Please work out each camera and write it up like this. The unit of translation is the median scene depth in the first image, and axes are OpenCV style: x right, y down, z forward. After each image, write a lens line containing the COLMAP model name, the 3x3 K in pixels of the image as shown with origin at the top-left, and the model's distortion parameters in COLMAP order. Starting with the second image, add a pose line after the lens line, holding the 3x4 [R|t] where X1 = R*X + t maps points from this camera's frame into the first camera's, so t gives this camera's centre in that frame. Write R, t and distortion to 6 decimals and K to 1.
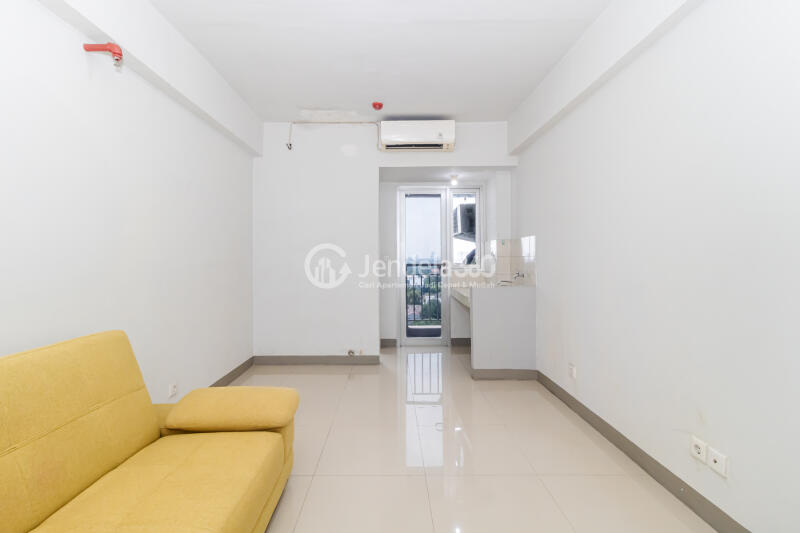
lens RADIAL K [[383.0, 0, 398.4], [0, 383.0, 255.7], [0, 0, 1]] dist [0.018790, 0.000057]
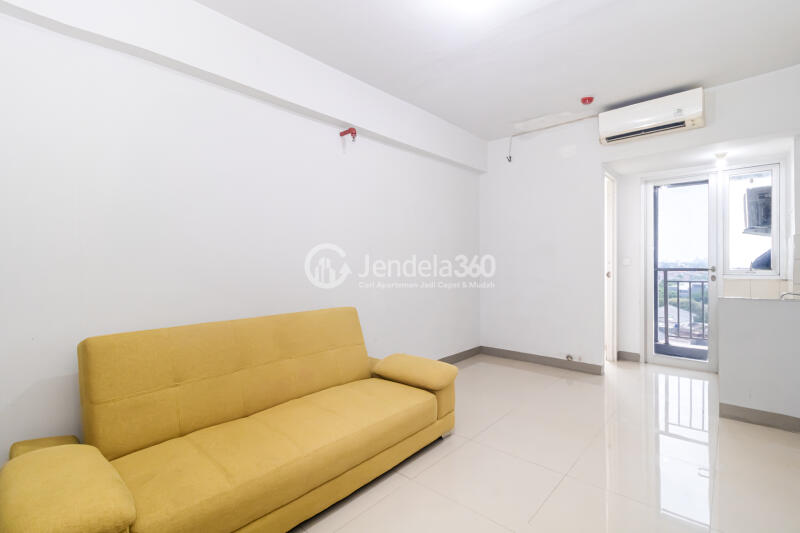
lens RADIAL K [[370.1, 0, 384.4], [0, 370.1, 264.9], [0, 0, 1]] dist [-0.001273, -0.000056]
pose [[0.730058, 0.003530, -0.683377, 0.172172], [0.006146, 0.999912, 0.011730, 0.001689], [0.683358, -0.012763, 0.729972, -0.012111]]
